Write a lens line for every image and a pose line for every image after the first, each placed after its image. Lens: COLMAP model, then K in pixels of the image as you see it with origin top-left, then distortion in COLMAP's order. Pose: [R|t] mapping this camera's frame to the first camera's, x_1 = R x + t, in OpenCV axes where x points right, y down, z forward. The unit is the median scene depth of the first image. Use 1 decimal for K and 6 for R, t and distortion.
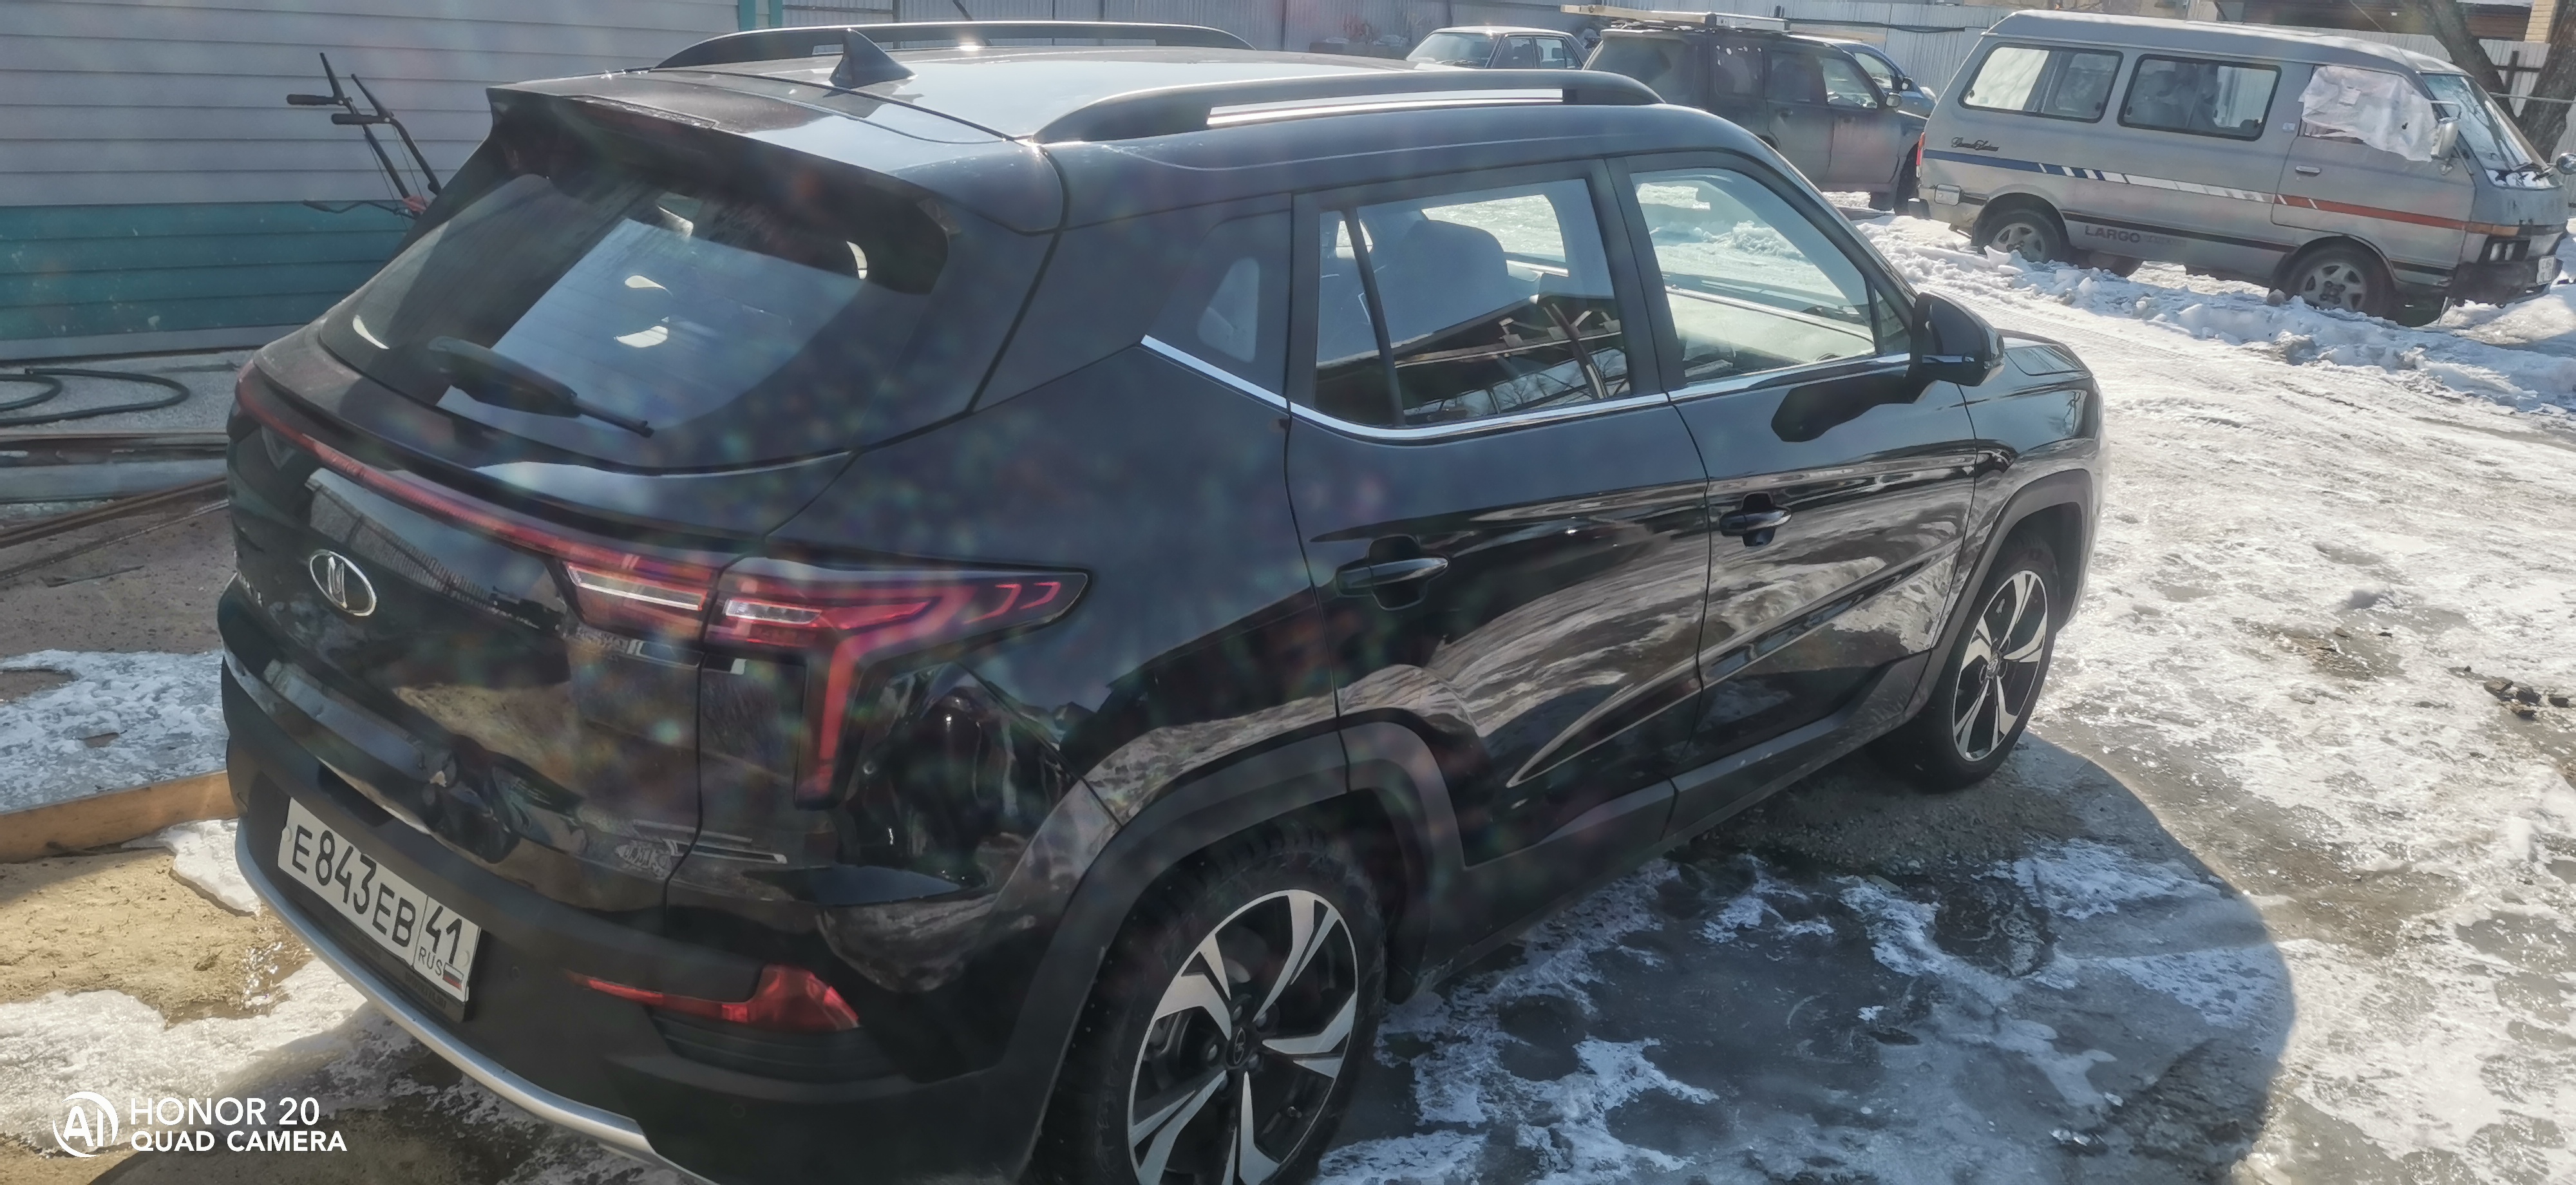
lens RADIAL K [[2028.4, 0, 1288.0], [0, 2028.4, 592.5], [0, 0, 1]] dist [0.060486, 0.004818]
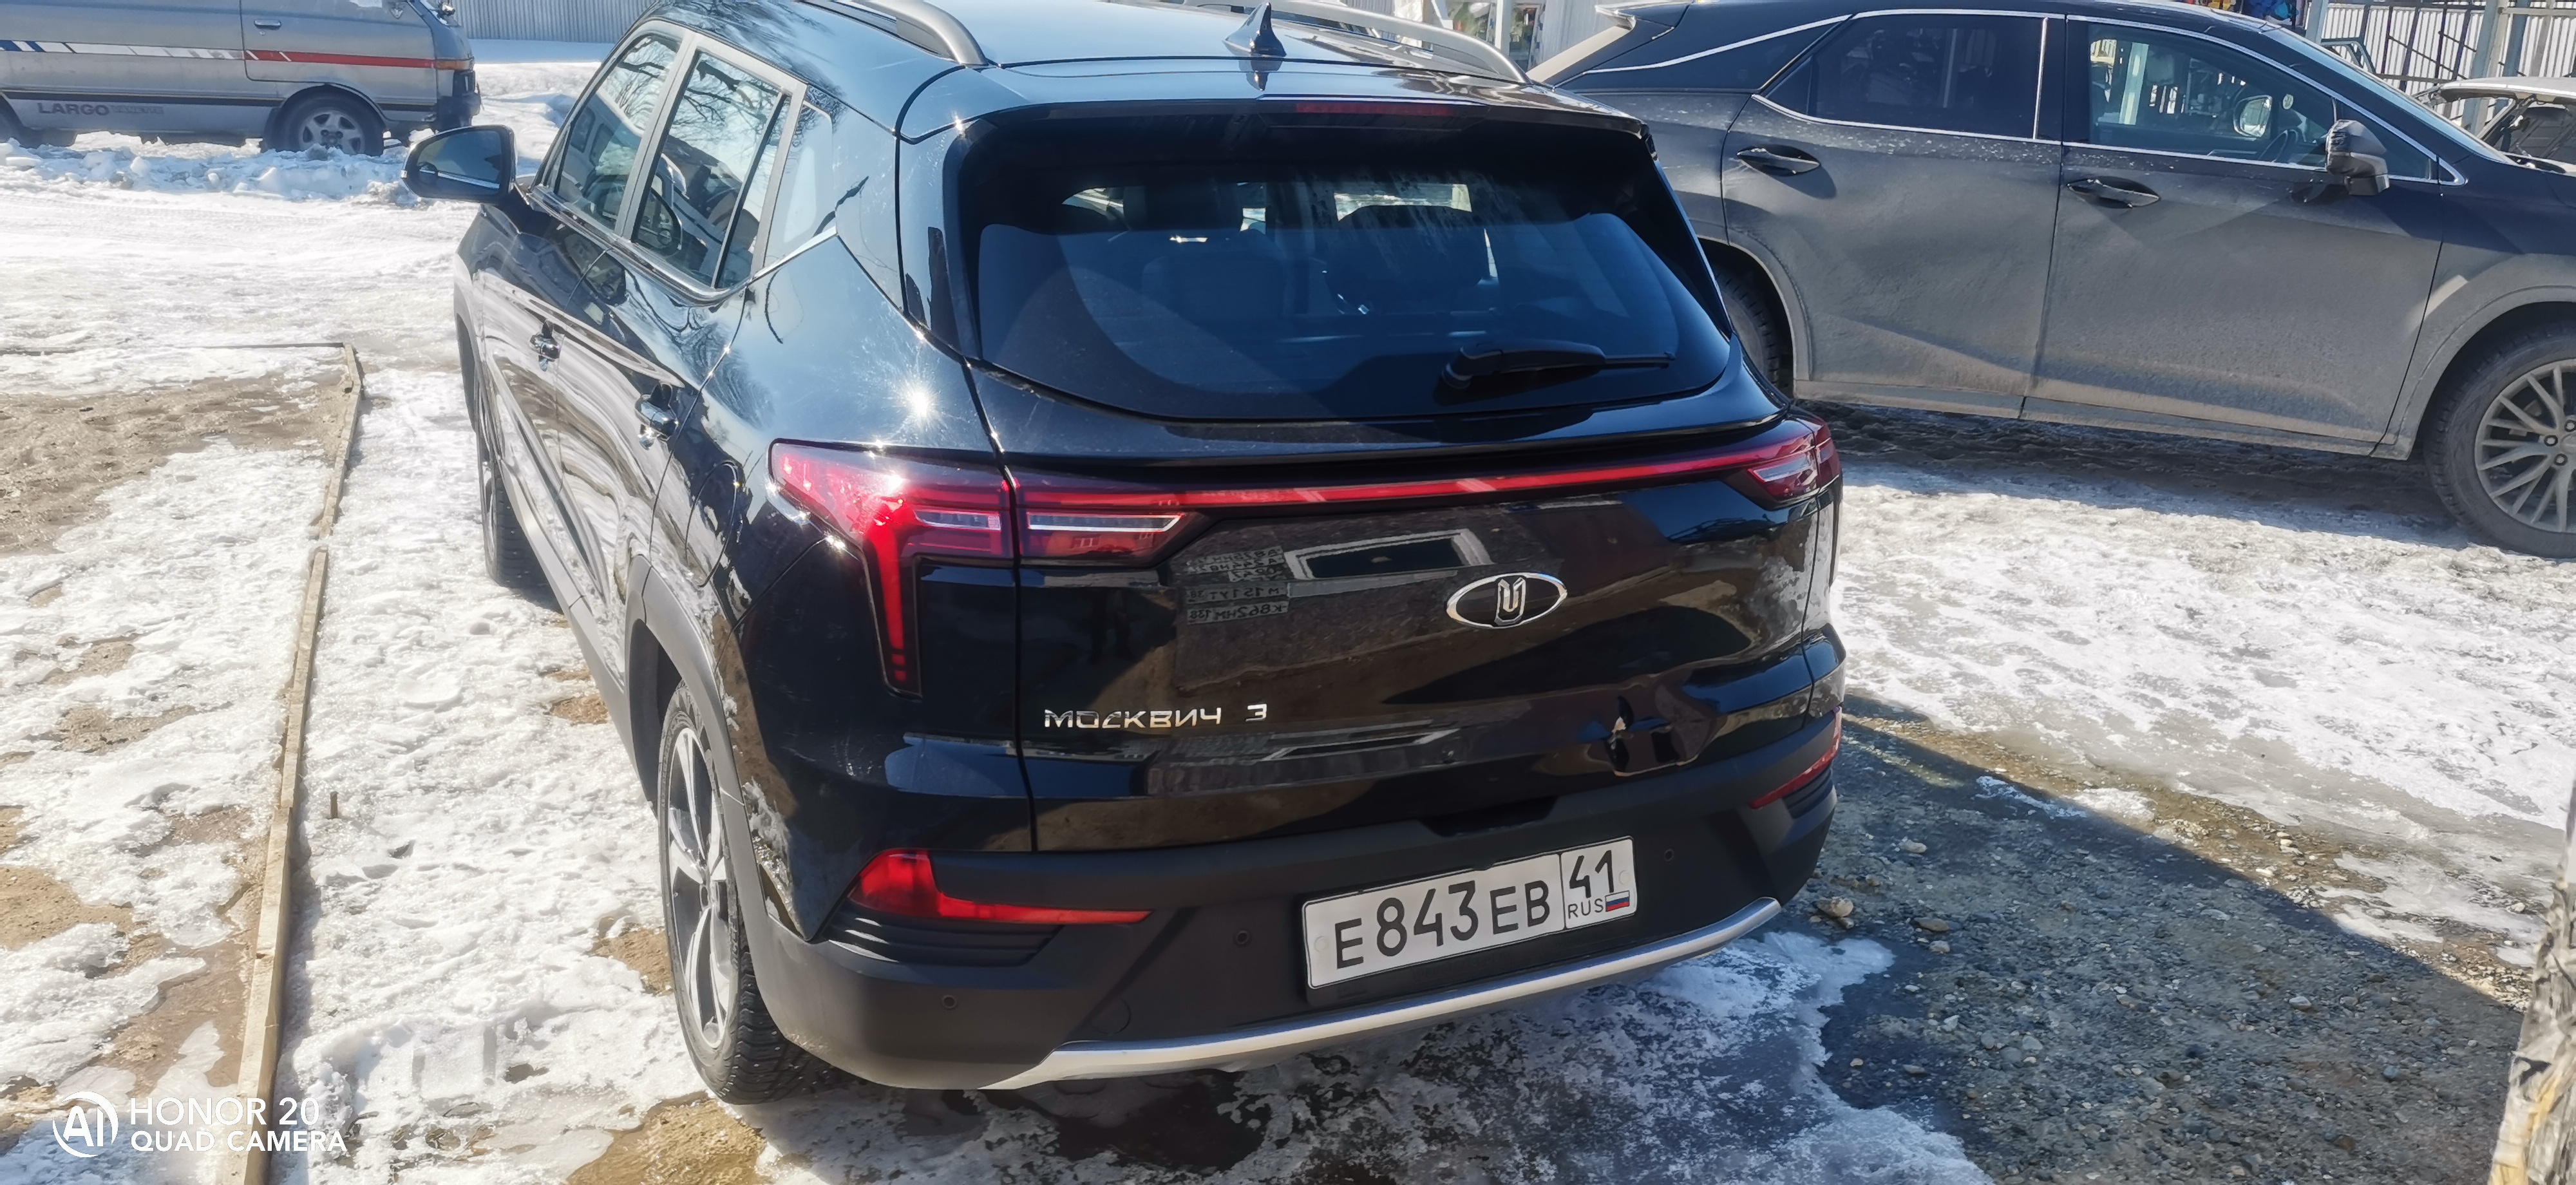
lens RADIAL K [[2006.0, 0, 1287.2], [0, 2006.0, 622.7], [0, 0, 1]] dist [0.055270, -0.008006]
pose [[0.338666, -0.350816, 0.873060, -0.832743], [0.266972, 0.925585, 0.268362, -0.171181], [-0.902237, 0.142197, 0.407122, 0.446592]]
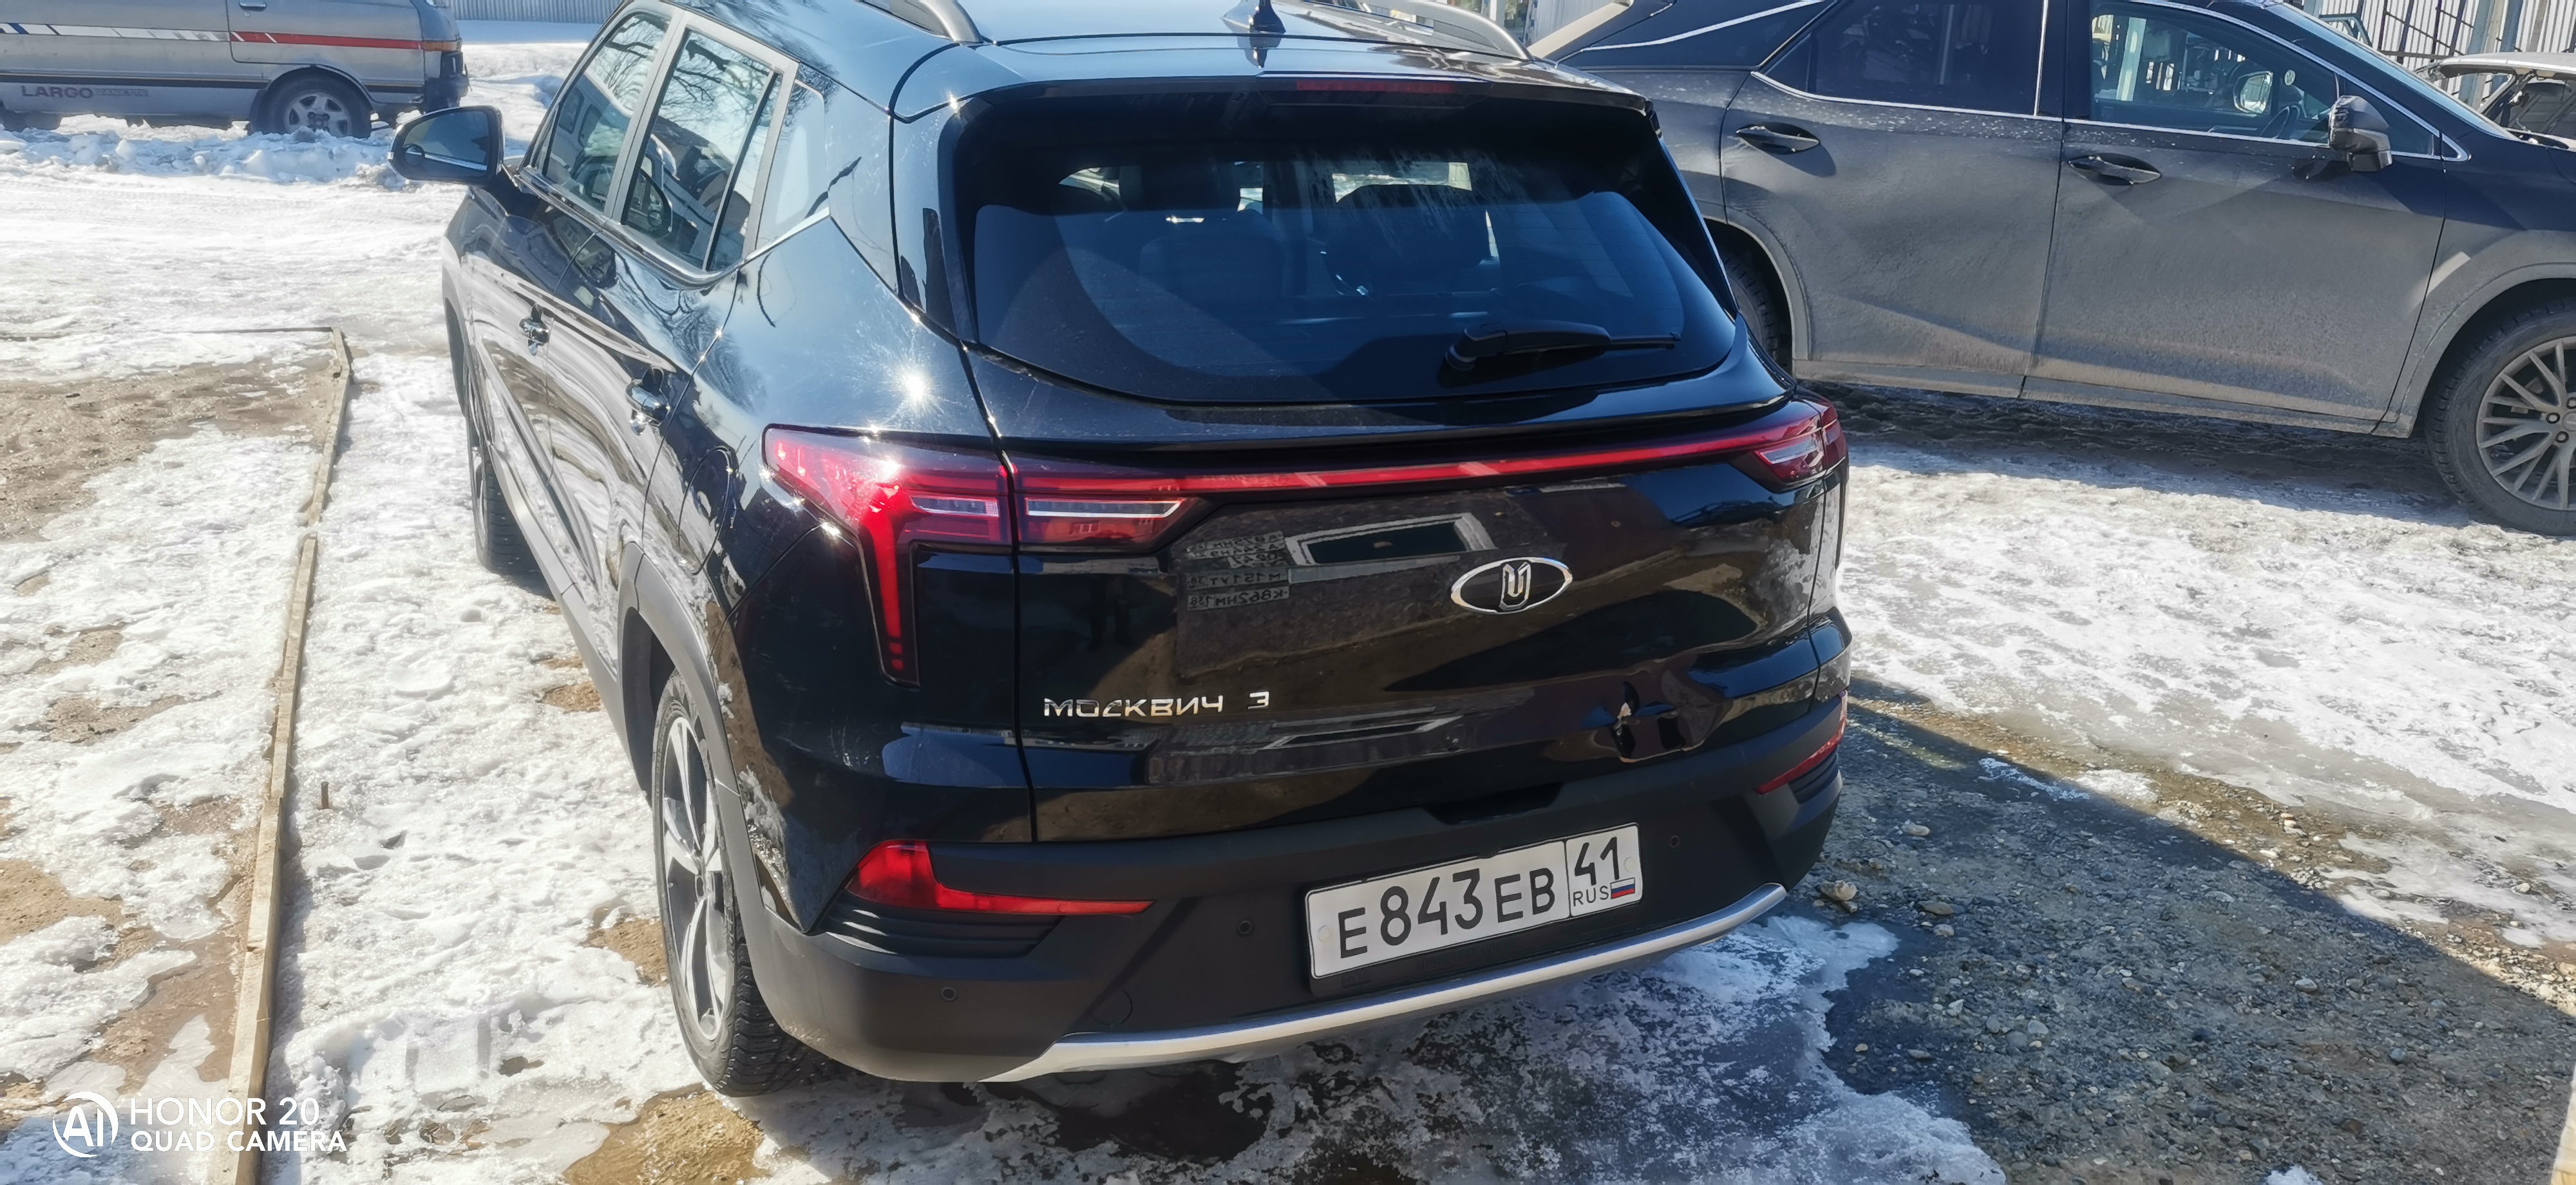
lens RADIAL K [[2007.0, 0, 1288.4], [0, 2007.0, 625.6], [0, 0, 1]] dist [0.051368, -0.006844]
pose [[0.334203, -0.361437, 0.870443, -0.826402], [0.269599, 0.921617, 0.279175, -0.171022], [-0.903120, 0.141369, 0.405450, 0.451516]]
